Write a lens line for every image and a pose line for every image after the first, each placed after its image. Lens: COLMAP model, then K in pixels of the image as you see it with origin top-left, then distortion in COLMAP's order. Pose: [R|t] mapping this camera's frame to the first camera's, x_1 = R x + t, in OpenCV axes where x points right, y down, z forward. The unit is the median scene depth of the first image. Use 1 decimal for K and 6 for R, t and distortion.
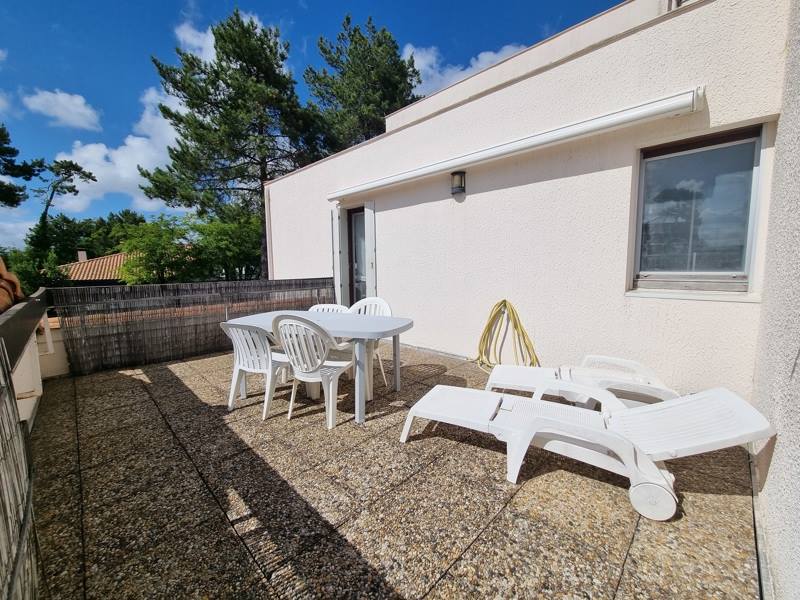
lens RADIAL K [[324.9, 0, 403.3], [0, 324.9, 298.8], [0, 0, 1]] dist [-0.001220, -0.000028]
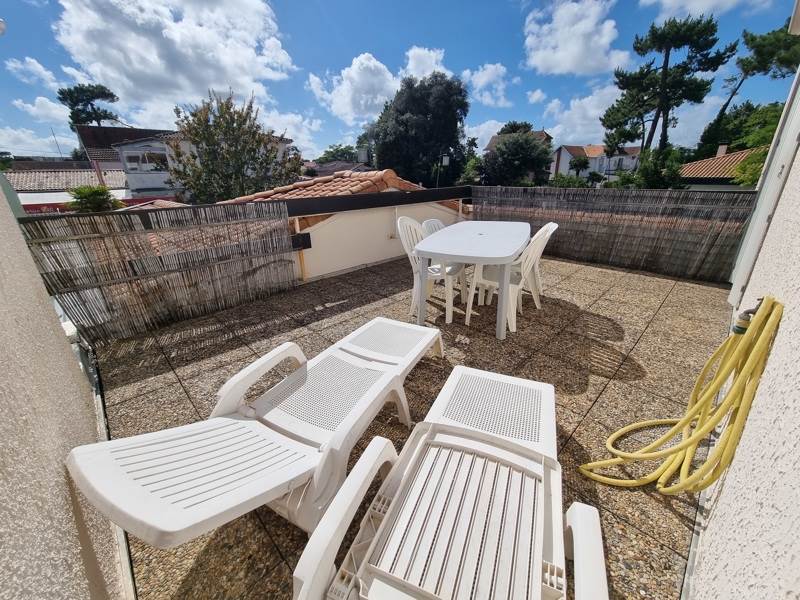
lens RADIAL K [[324.9, 0, 403.3], [0, 324.9, 298.8], [0, 0, 1]] dist [-0.001220, -0.000028]
pose [[-0.015343, 0.375227, -0.926806, 0.079398], [-0.080769, 0.923421, 0.375194, -0.011421], [0.996615, 0.080614, 0.016138, 0.080631]]
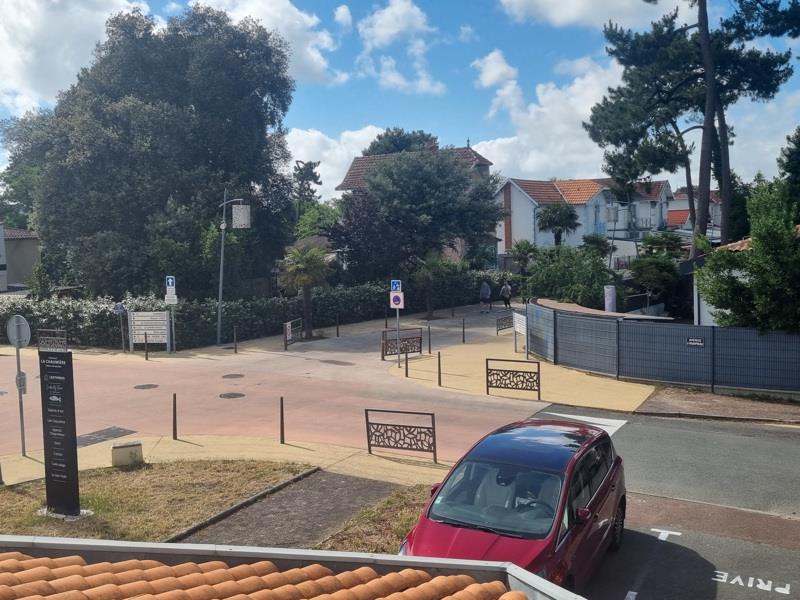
lens RADIAL K [[823.1, 0, 400.0], [0, 823.1, 300.0], [0, 0, 1]] dist [0.017103, 0.009541]
pose [[0.283266, 0.082560, -0.955481, -0.123756], [-0.064173, 0.995687, 0.067009, -0.020428], [0.956892, 0.042335, 0.287342, 0.108263]]
